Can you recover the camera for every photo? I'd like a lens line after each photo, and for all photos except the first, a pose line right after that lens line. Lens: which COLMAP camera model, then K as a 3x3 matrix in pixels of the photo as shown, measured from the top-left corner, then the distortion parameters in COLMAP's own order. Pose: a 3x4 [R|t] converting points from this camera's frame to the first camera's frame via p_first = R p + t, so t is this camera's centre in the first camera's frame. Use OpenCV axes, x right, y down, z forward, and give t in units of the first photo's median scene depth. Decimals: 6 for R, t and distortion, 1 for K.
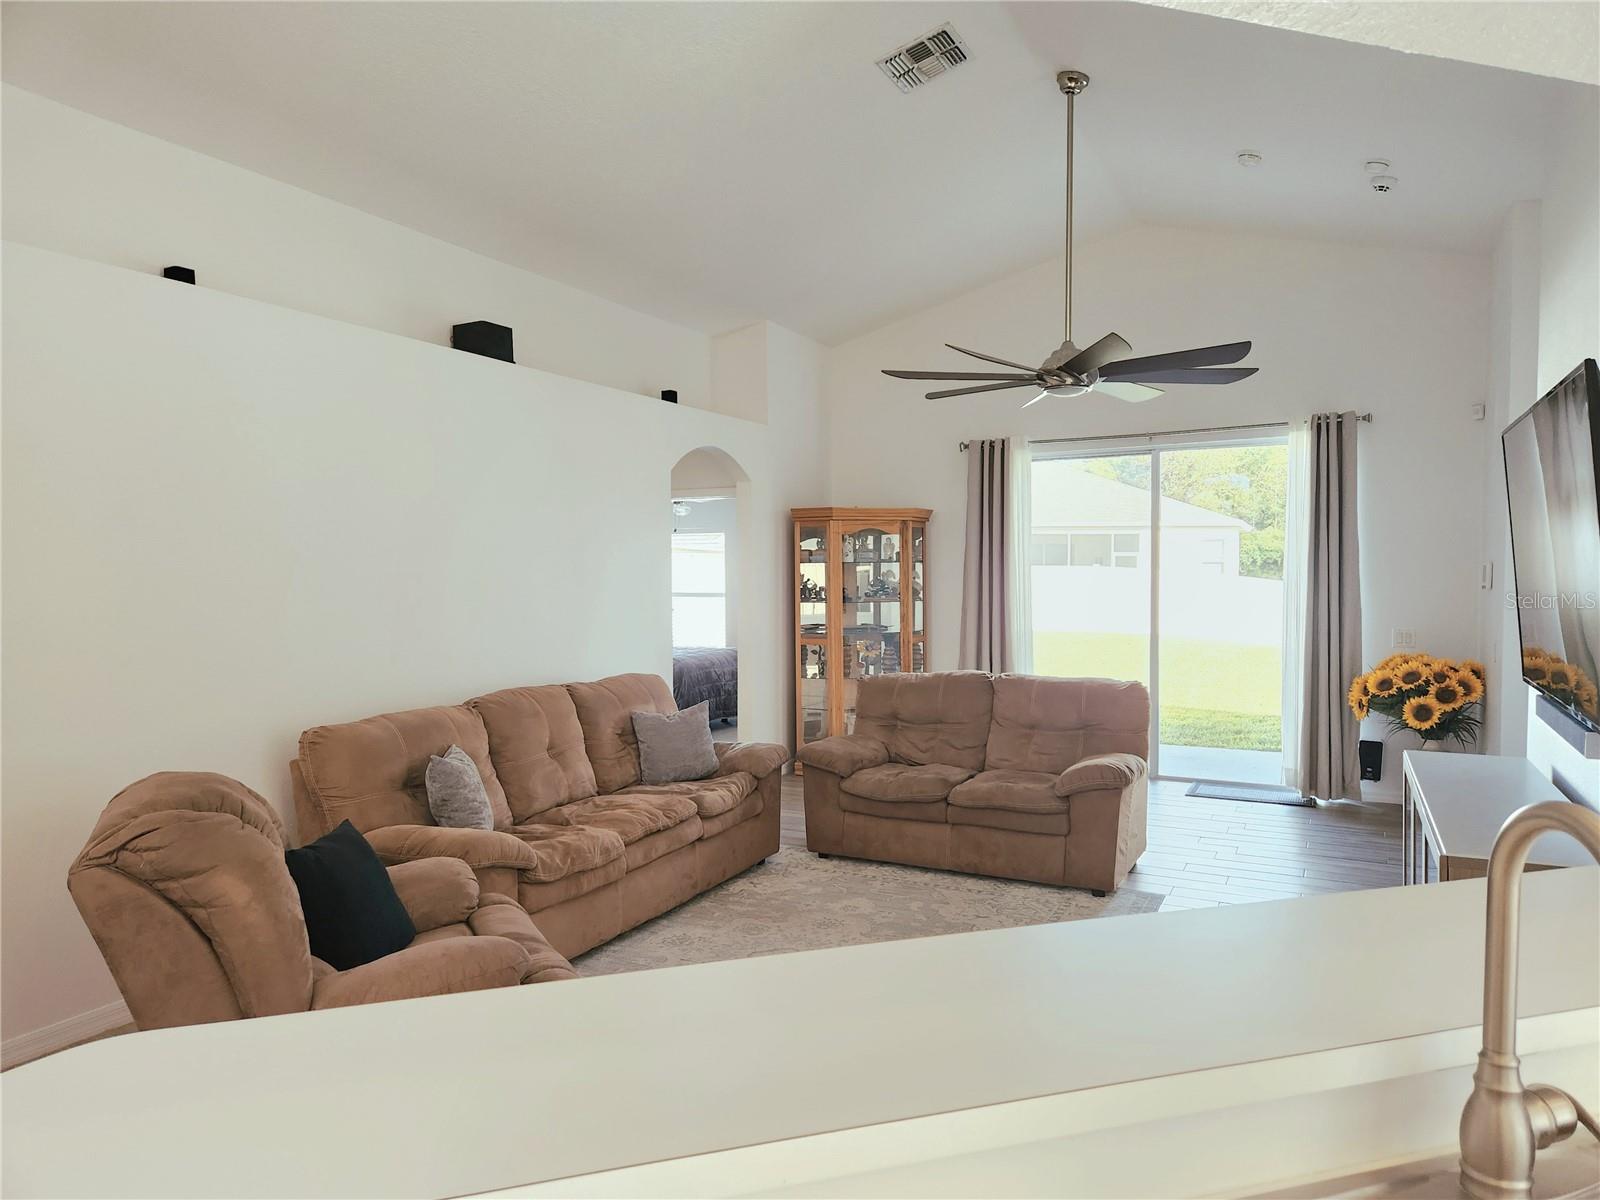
lens RADIAL K [[1056.1, 0, 672.5], [0, 1056.1, 631.8], [0, 0, 1]] dist [0.002747, 0.000052]
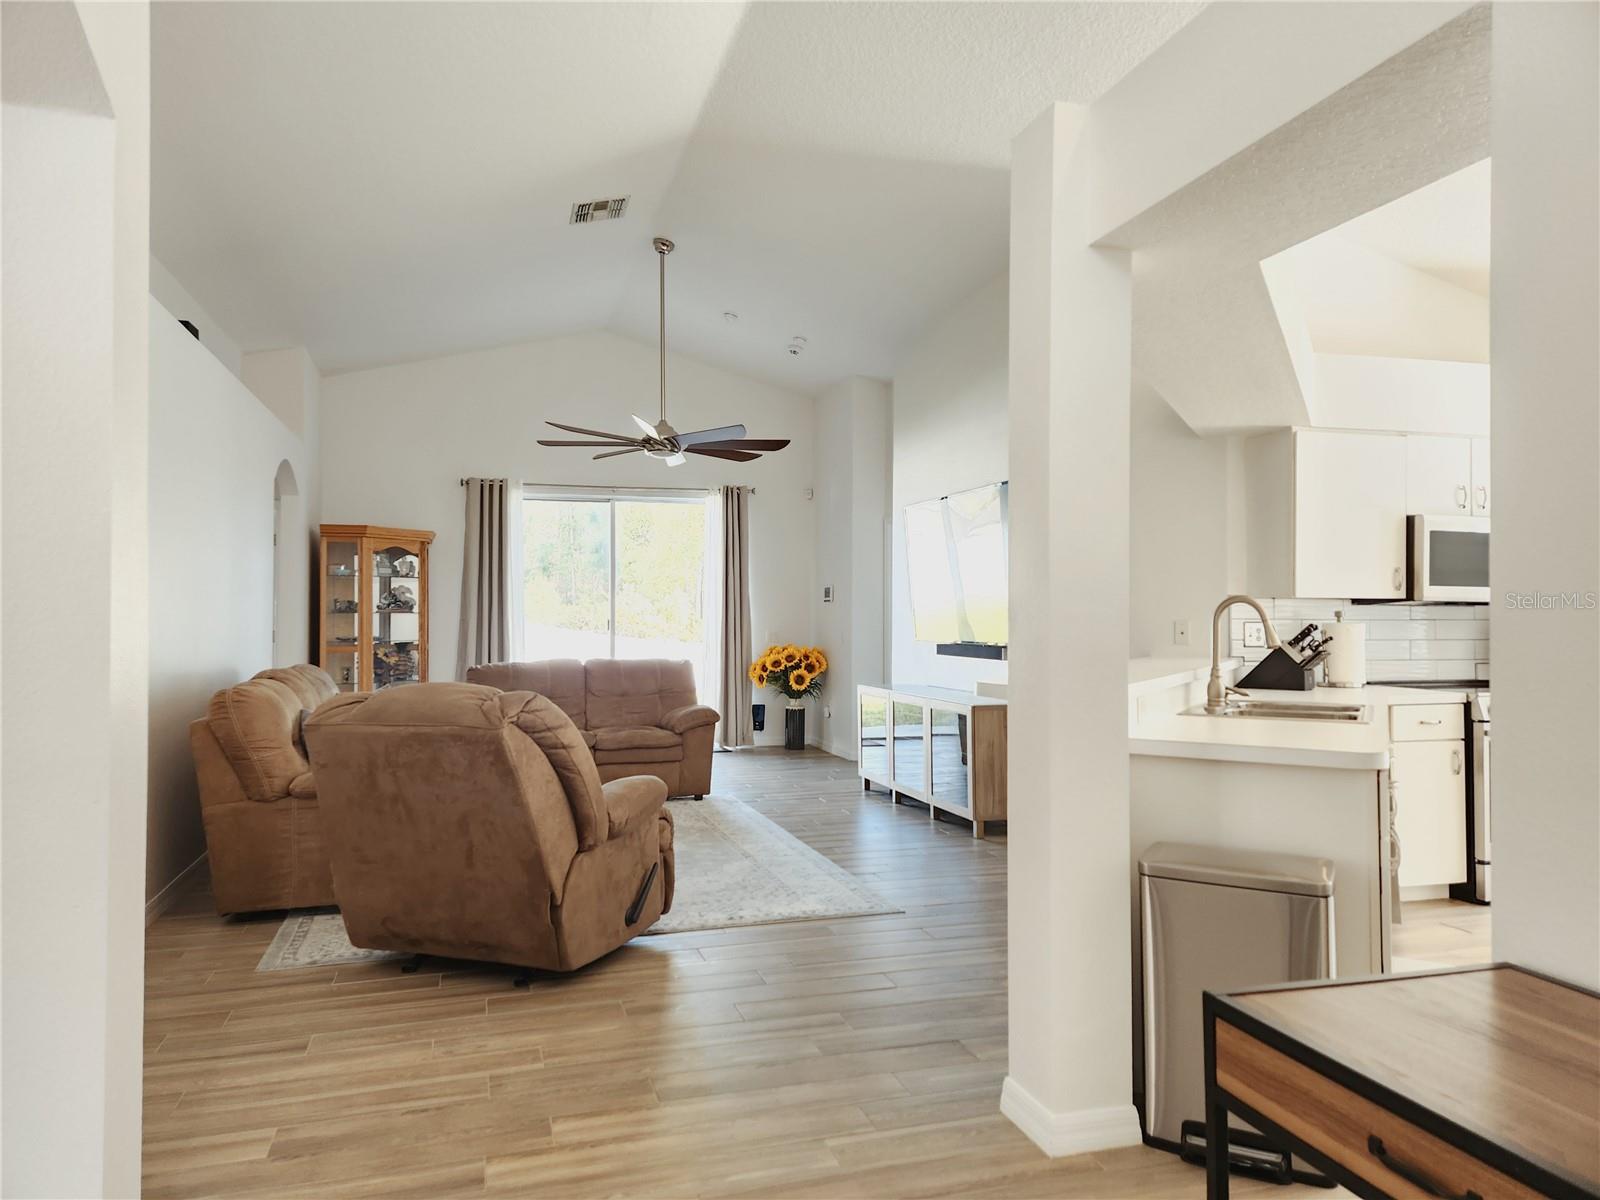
lens RADIAL K [[1048.1, 0, 735.7], [0, 1048.1, 600.0], [0, 0, 1]] dist [0.120575, -0.001067]
pose [[0.736245, 0.018078, 0.676474, -0.406274], [0.027066, 0.998057, -0.056129, 0.041154], [-0.676174, 0.059635, 0.734325, -0.089821]]
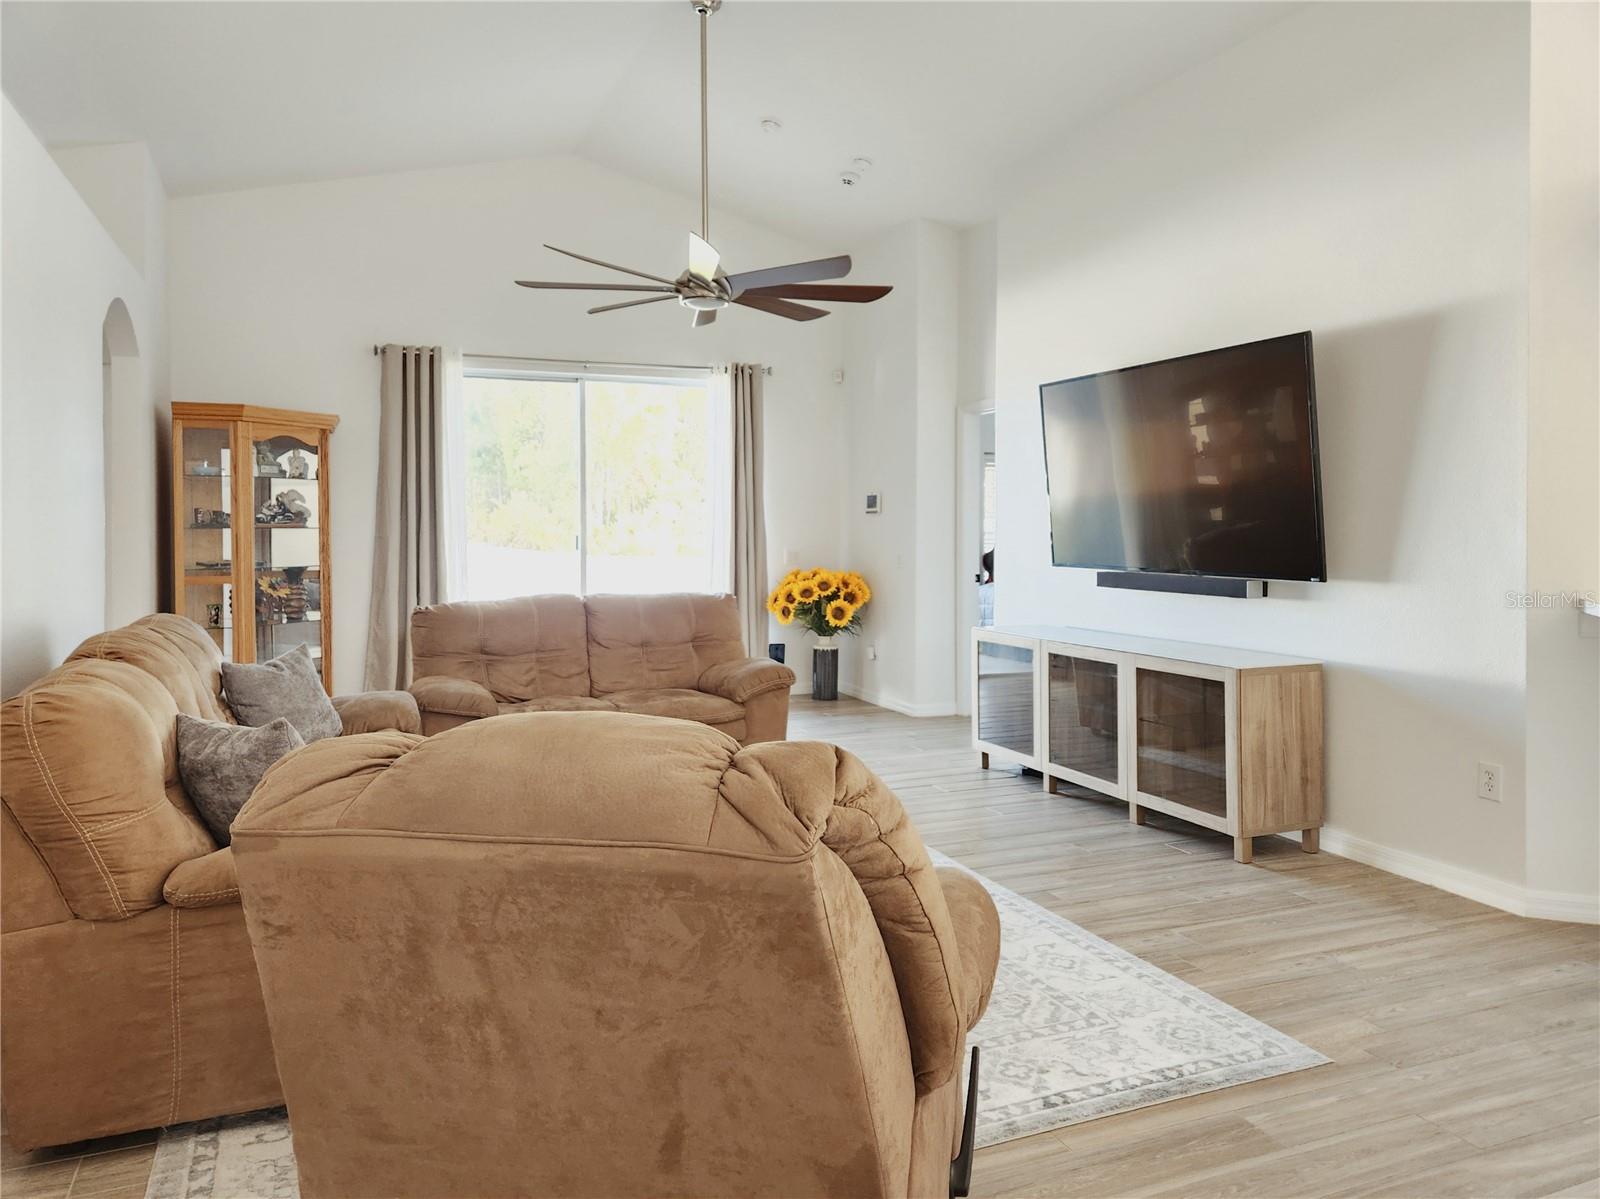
lens RADIAL K [[1114.3, 0, 826.4], [0, 1114.3, 543.1], [0, 0, 1]] dist [0.055772, -0.001834]
pose [[0.614414, -0.004855, 0.788969, -0.313239], [0.034817, 0.999174, -0.020965, 0.020629], [-0.788215, 0.040350, 0.614075, 0.199187]]
